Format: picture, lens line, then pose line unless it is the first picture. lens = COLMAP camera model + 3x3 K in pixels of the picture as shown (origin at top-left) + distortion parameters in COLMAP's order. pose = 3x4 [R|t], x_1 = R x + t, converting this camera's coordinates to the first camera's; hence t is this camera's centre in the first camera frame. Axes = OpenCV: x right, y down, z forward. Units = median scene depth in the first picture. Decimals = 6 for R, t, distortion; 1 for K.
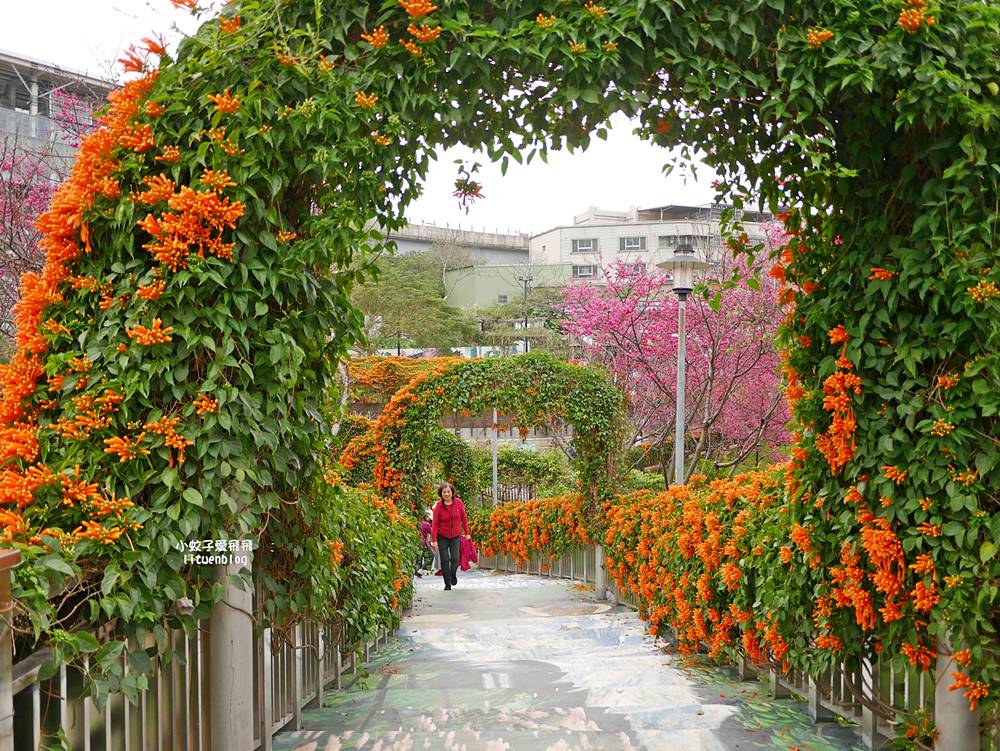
lens RADIAL K [[829.7, 0, 501.4], [0, 829.7, 374.9], [0, 0, 1]] dist [-0.054108, 0.036414]
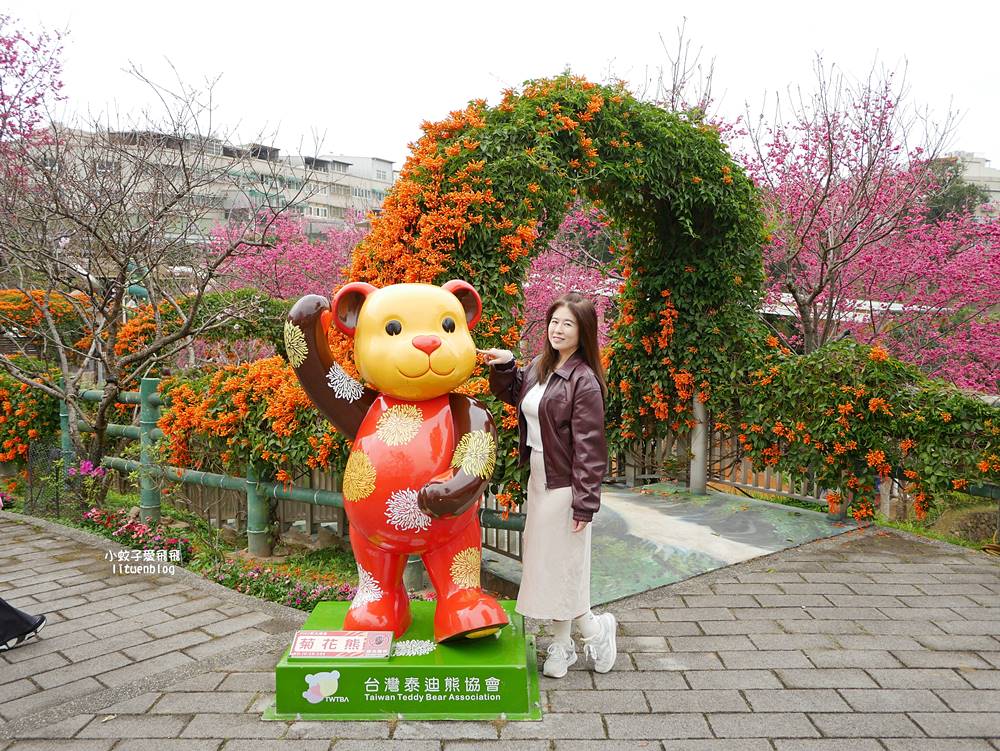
lens RADIAL K [[829.7, 0, 495.6], [0, 829.7, 383.8], [0, 0, 1]] dist [-0.054108, 0.036414]
pose [[0.787828, -0.053346, 0.613581, -1.579182], [-0.004337, 0.995737, 0.092139, -0.007320], [-0.615880, -0.075251, 0.784238, -0.628878]]
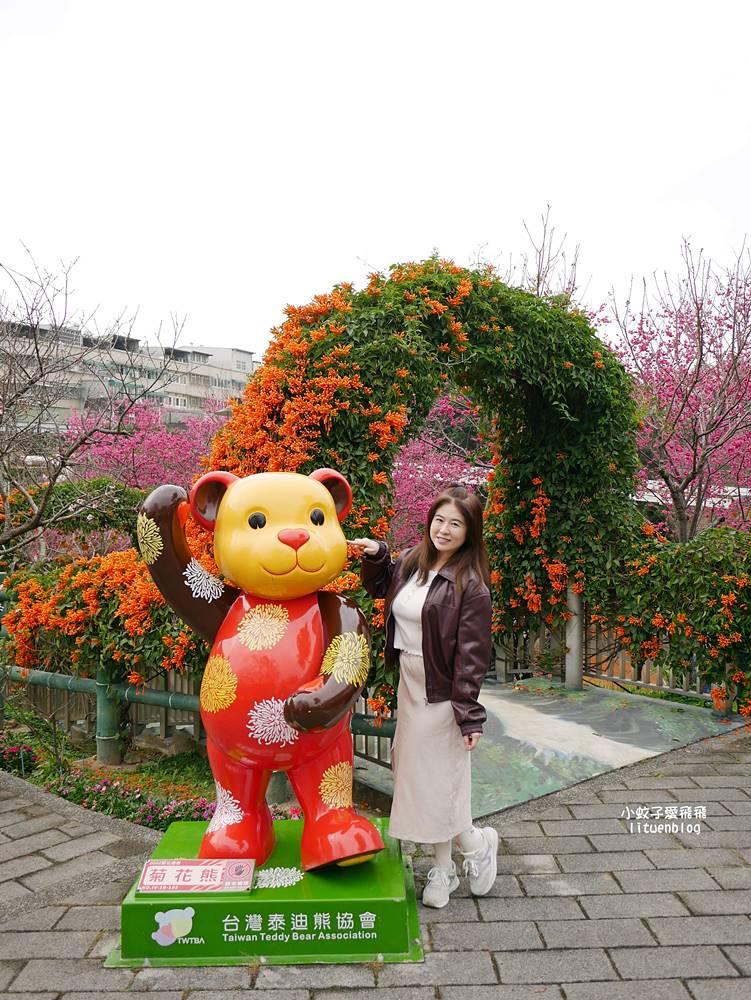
lens RADIAL K [[829.7, 0, 383.6], [0, 829.7, 493.8], [0, 0, 1]] dist [-0.054108, 0.036414]
pose [[0.765710, -0.000091, 0.643186, -1.527315], [0.001798, 0.999996, -0.002000, -0.009980], [-0.643183, 0.002688, 0.765708, -0.528094]]
